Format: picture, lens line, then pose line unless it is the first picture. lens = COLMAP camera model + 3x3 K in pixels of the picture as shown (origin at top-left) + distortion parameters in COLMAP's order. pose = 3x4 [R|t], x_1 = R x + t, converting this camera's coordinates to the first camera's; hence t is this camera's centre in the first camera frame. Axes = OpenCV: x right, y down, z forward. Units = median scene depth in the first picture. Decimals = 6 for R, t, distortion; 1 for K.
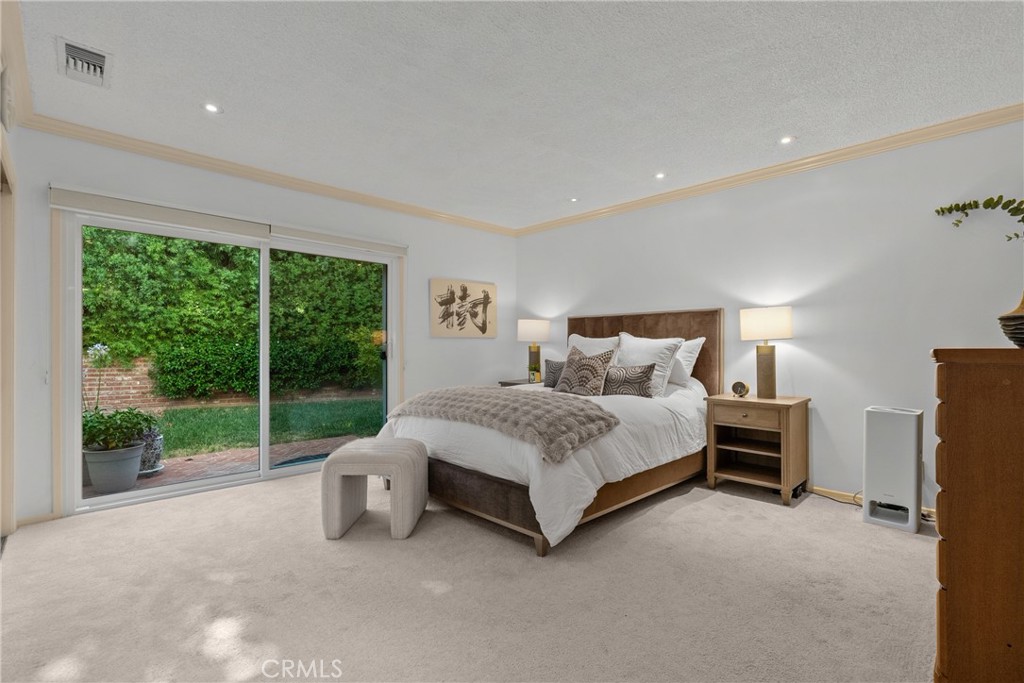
lens RADIAL K [[467.2, 0, 512.1], [0, 467.2, 348.5], [0, 0, 1]] dist [-0.000609, 0.000120]
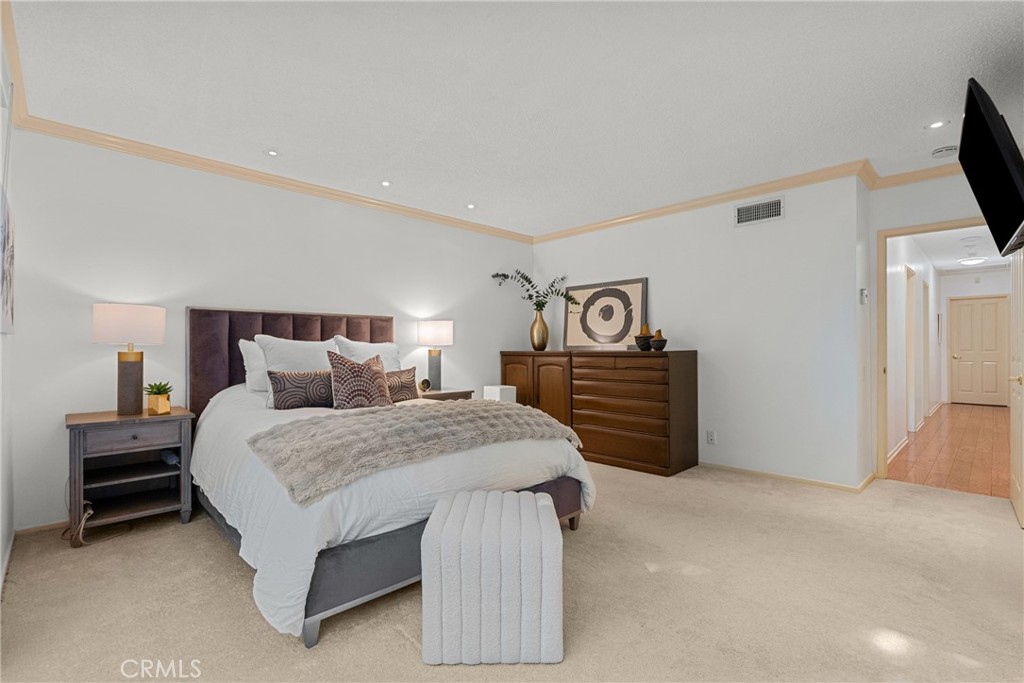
lens RADIAL K [[467.2, 0, 512.1], [0, 467.2, 348.5], [0, 0, 1]] dist [-0.000609, 0.000120]
pose [[0.012589, 0.002971, 0.999916, -0.701647], [0.010426, 0.999941, -0.003103, -0.003880], [-0.999866, 0.010464, 0.012558, 0.725344]]
